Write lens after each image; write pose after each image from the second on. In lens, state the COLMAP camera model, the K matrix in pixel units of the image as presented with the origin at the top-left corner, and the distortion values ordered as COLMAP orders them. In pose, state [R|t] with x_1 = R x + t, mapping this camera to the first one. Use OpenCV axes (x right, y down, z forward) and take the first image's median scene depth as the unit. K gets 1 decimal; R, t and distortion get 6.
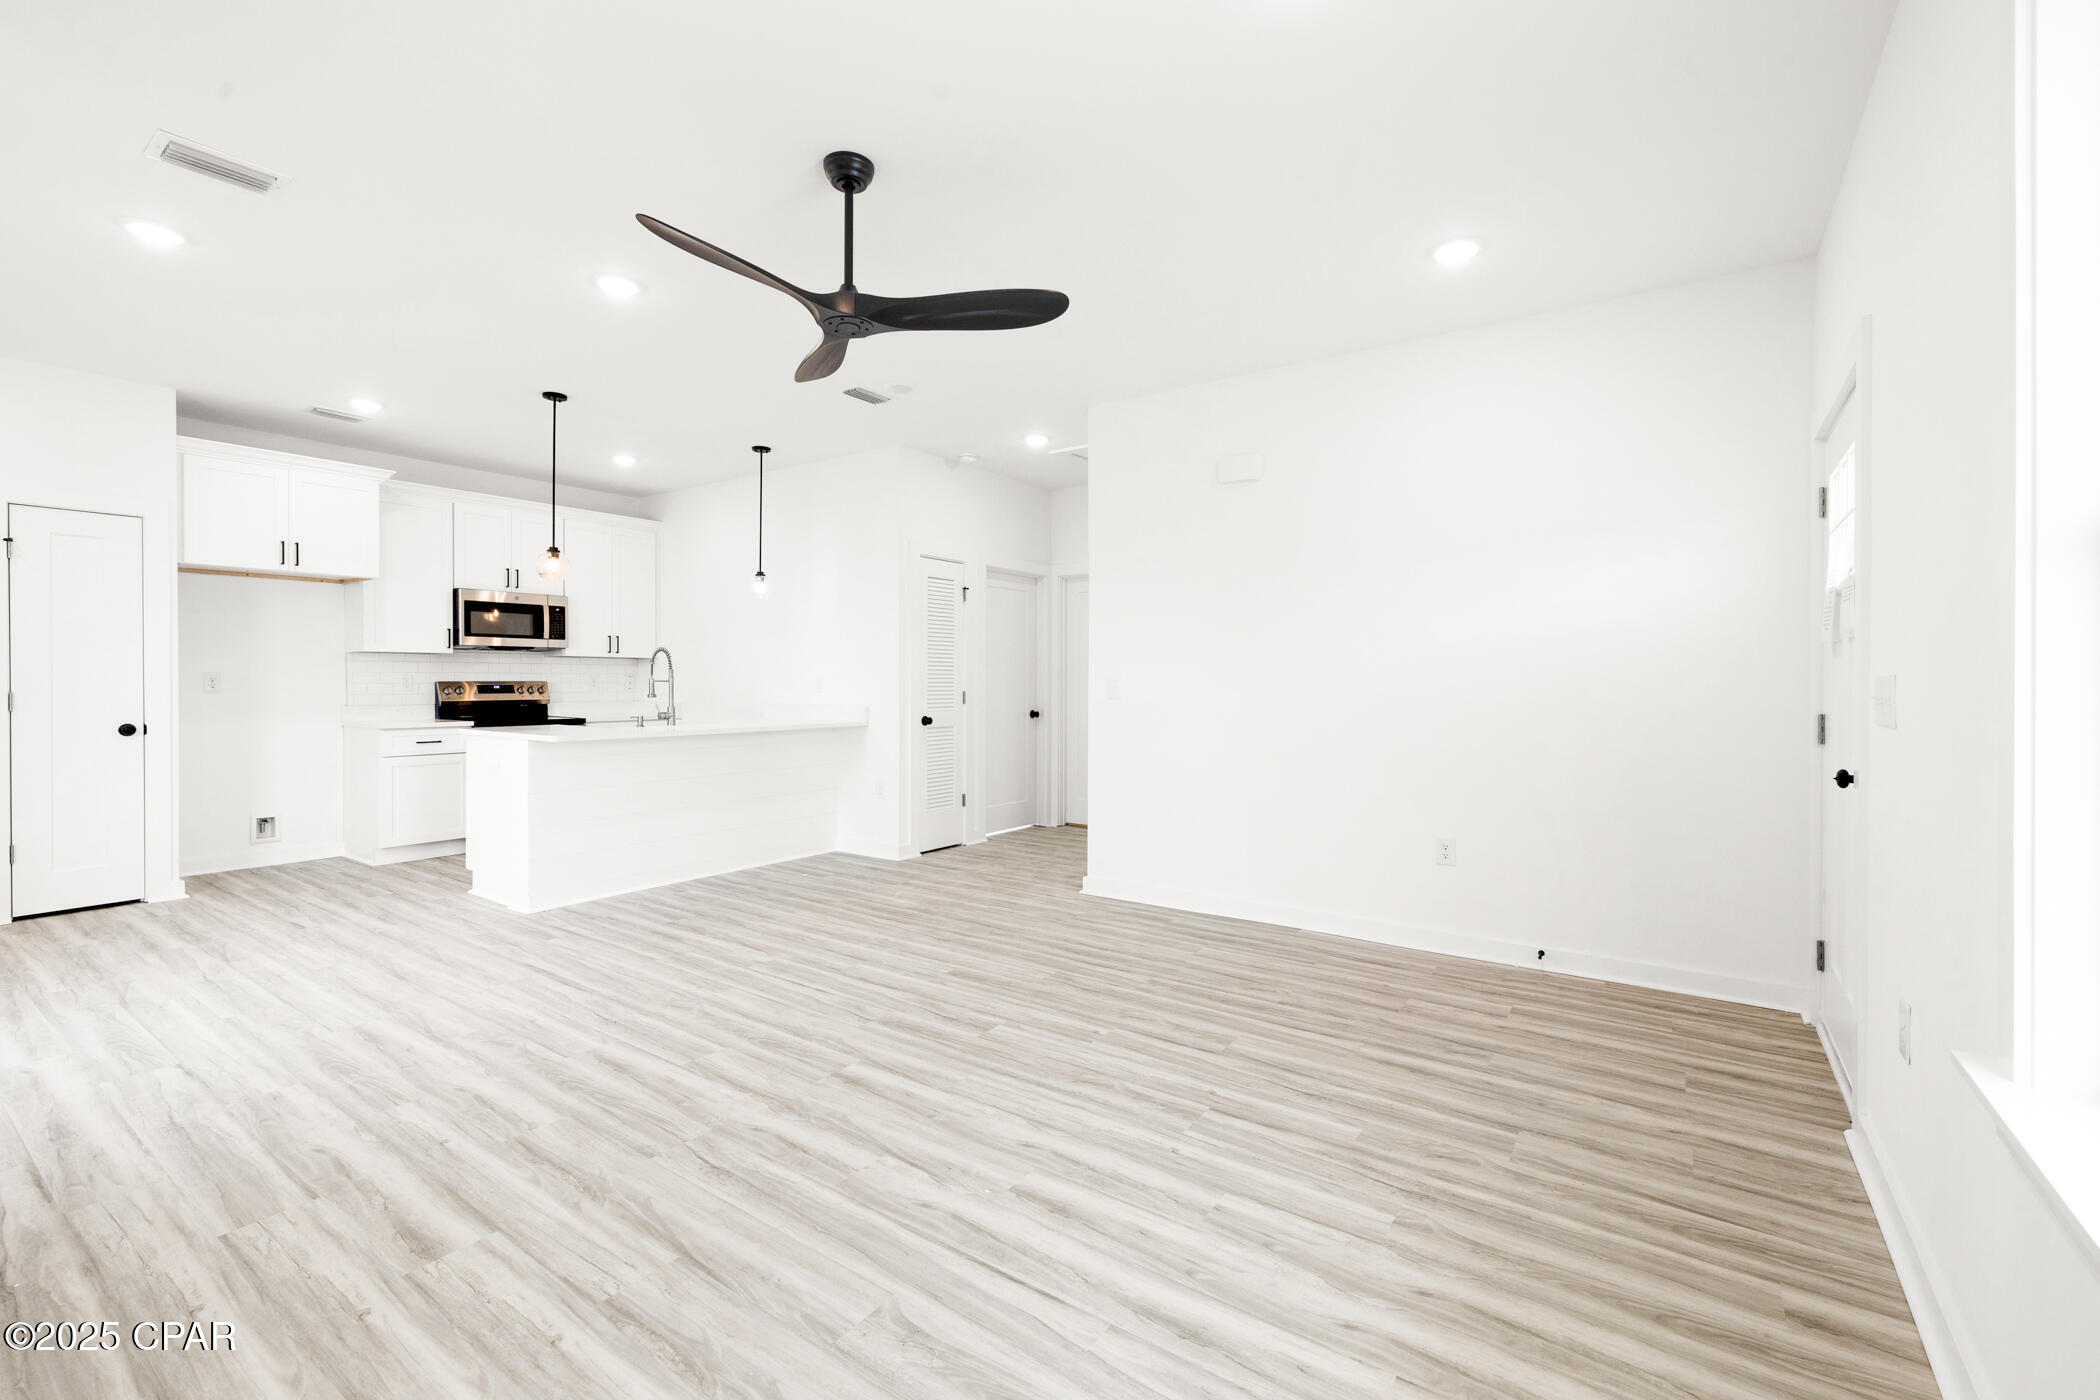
lens RADIAL K [[890.4, 0, 1049.7], [0, 890.4, 685.9], [0, 0, 1]] dist [0.002400, 0.000127]
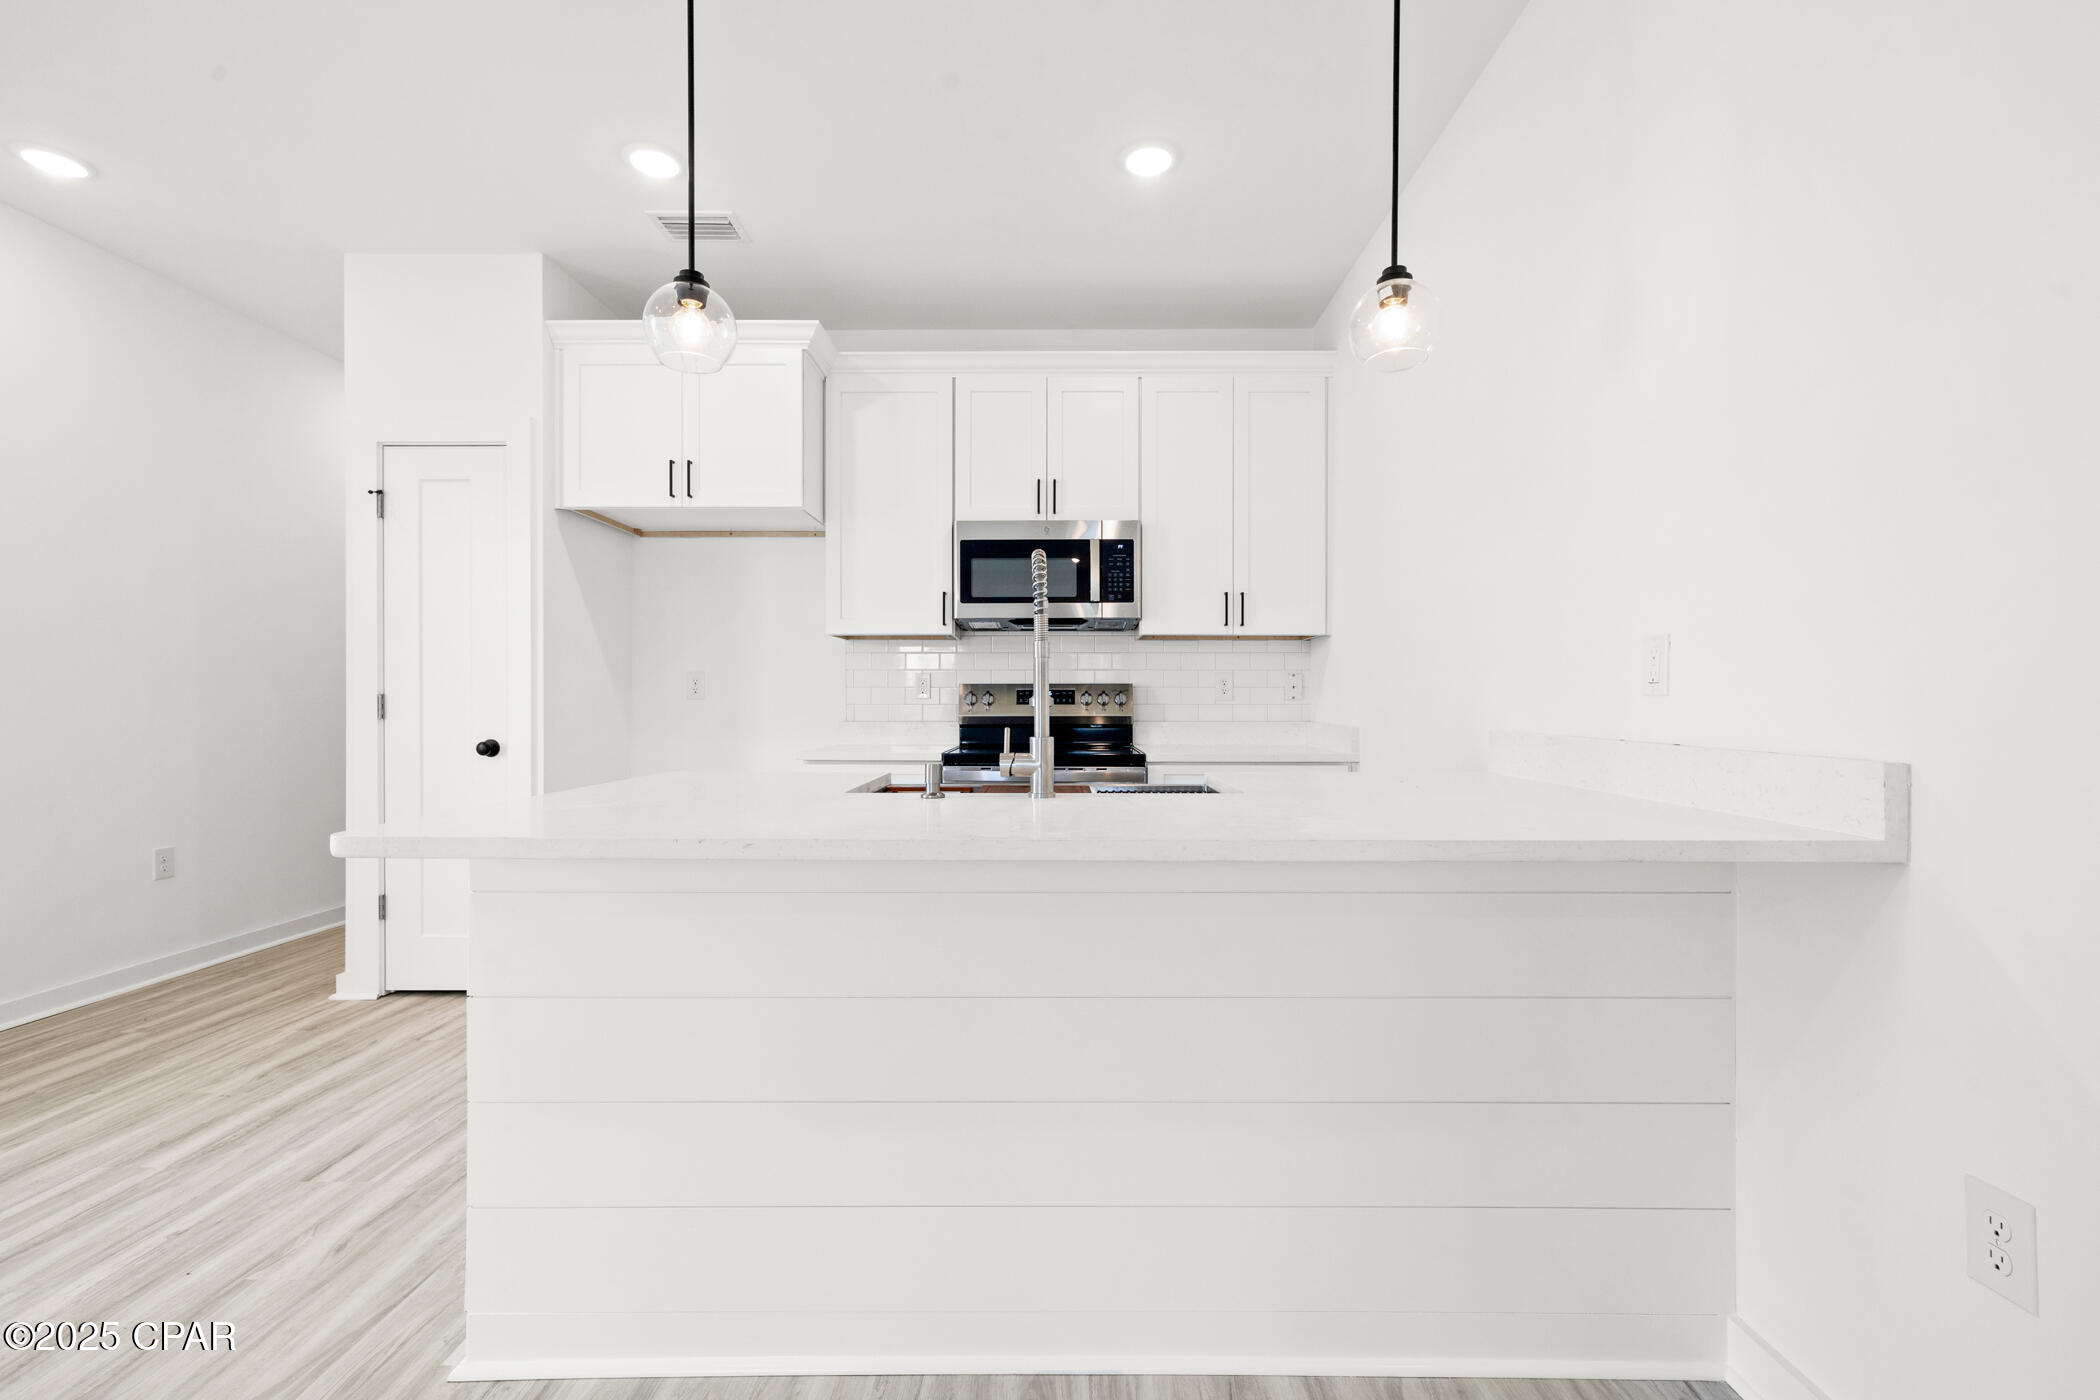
lens RADIAL K [[909.9, 0, 1050.0], [0, 909.9, 700.0], [0, 0, 1]] dist [0.002282, 0.000174]
pose [[0.566884, -0.006048, -0.823775, -0.140382], [-0.004255, 0.999938, -0.010269, 0.012257], [0.823787, 0.009326, 0.566823, 0.706480]]
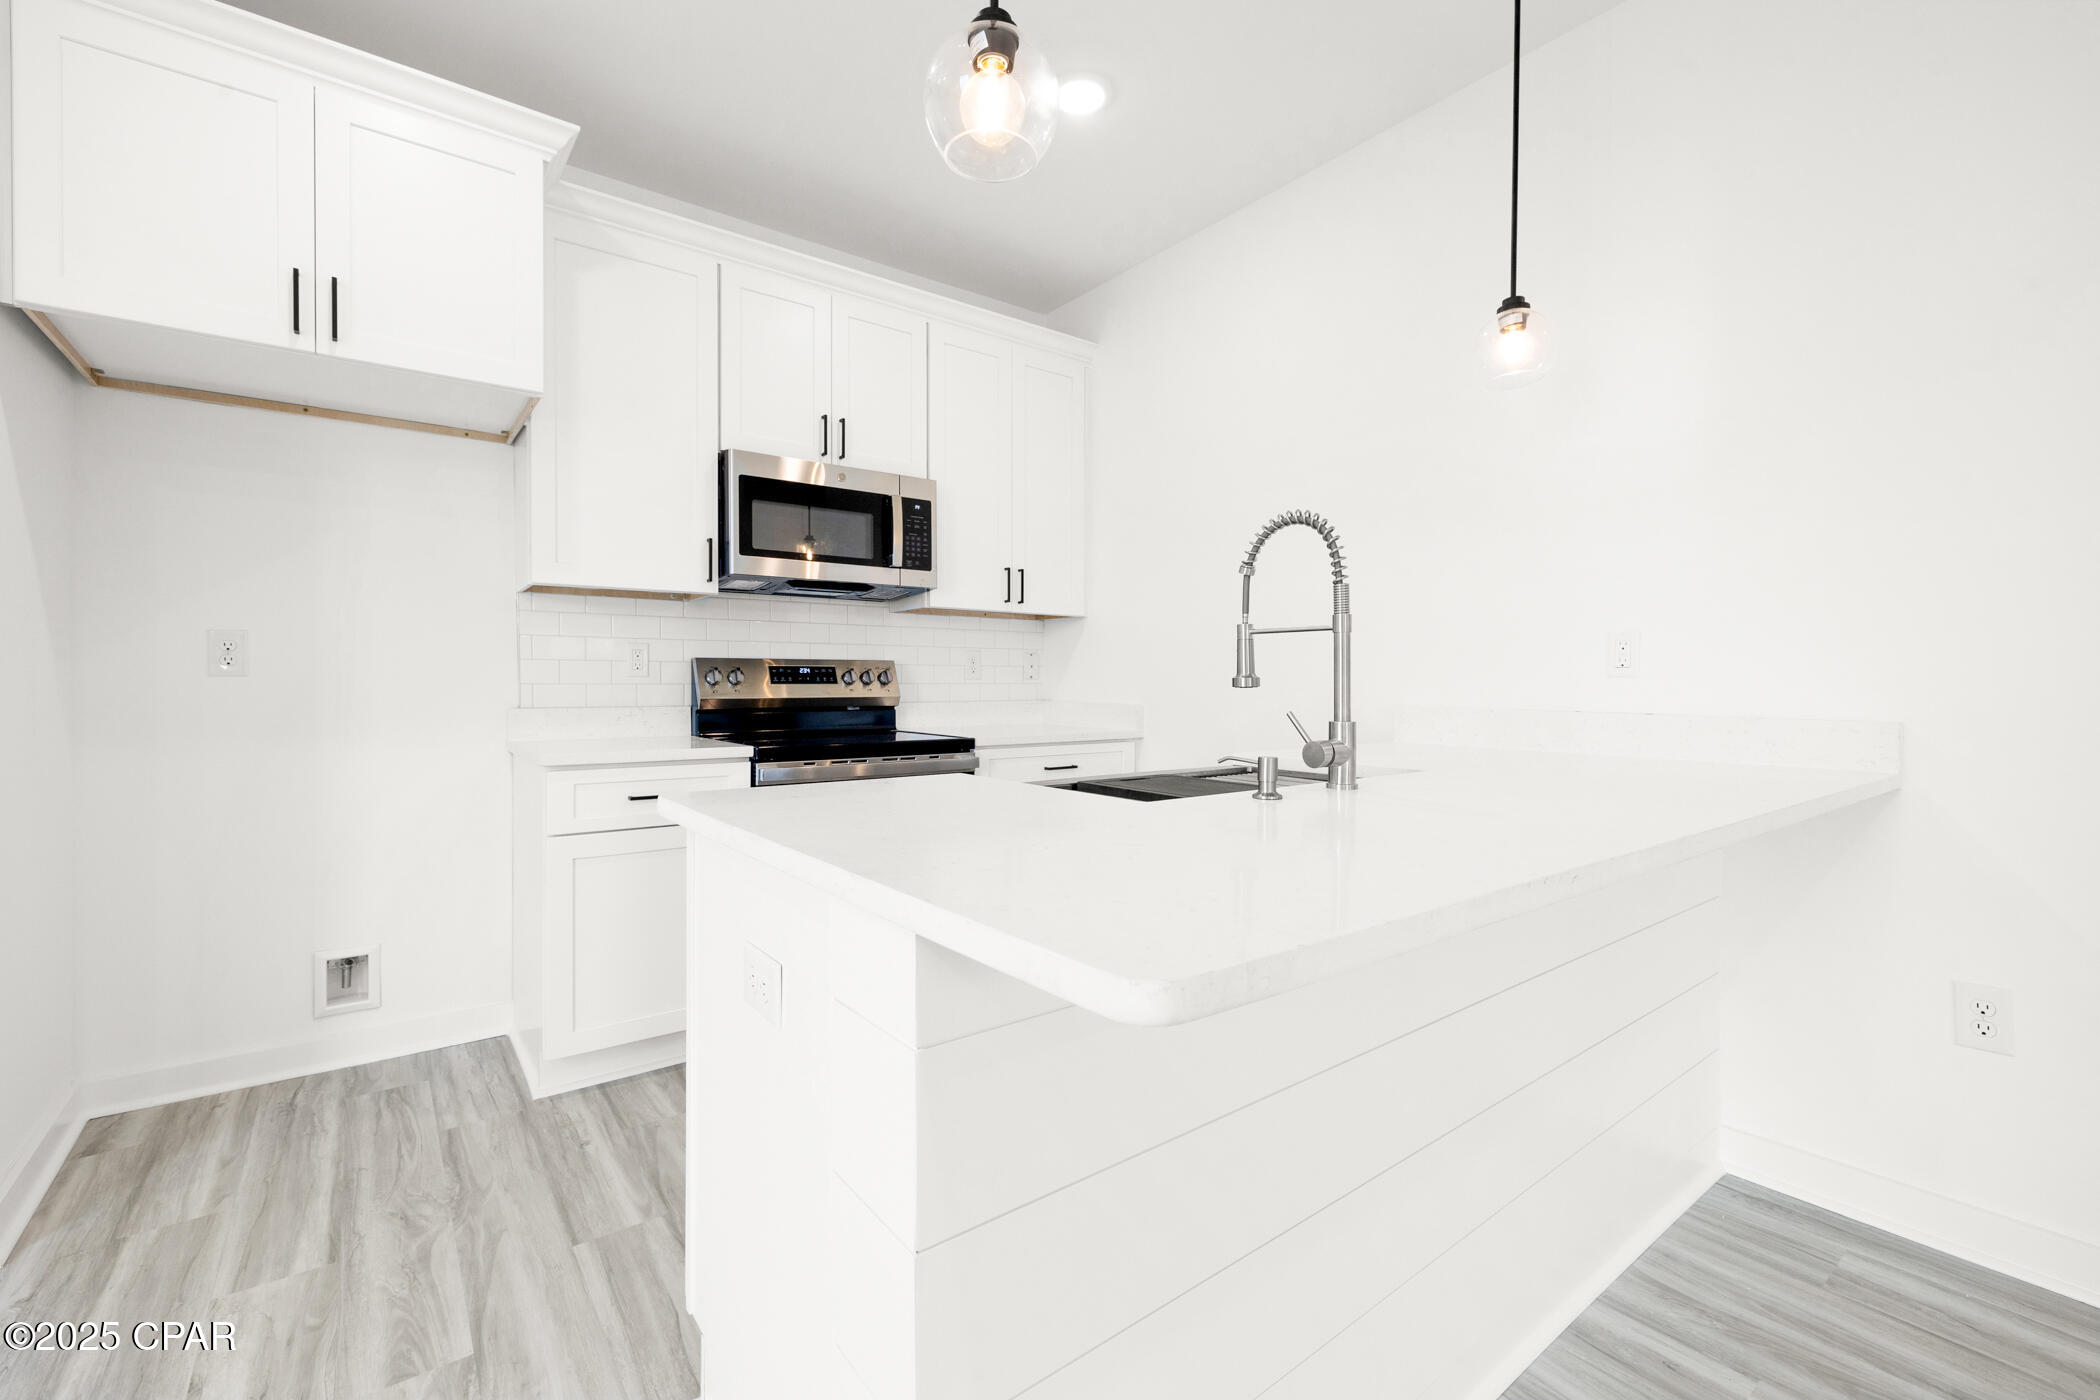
lens RADIAL K [[890.4, 0, 1049.7], [0, 890.4, 685.9], [0, 0, 1]] dist [0.002400, 0.000127]
pose [[0.953341, -0.001716, -0.301889, -0.366666], [0.000706, 0.999994, -0.003453, 0.011930], [0.301893, 0.003078, 0.953337, 0.610579]]
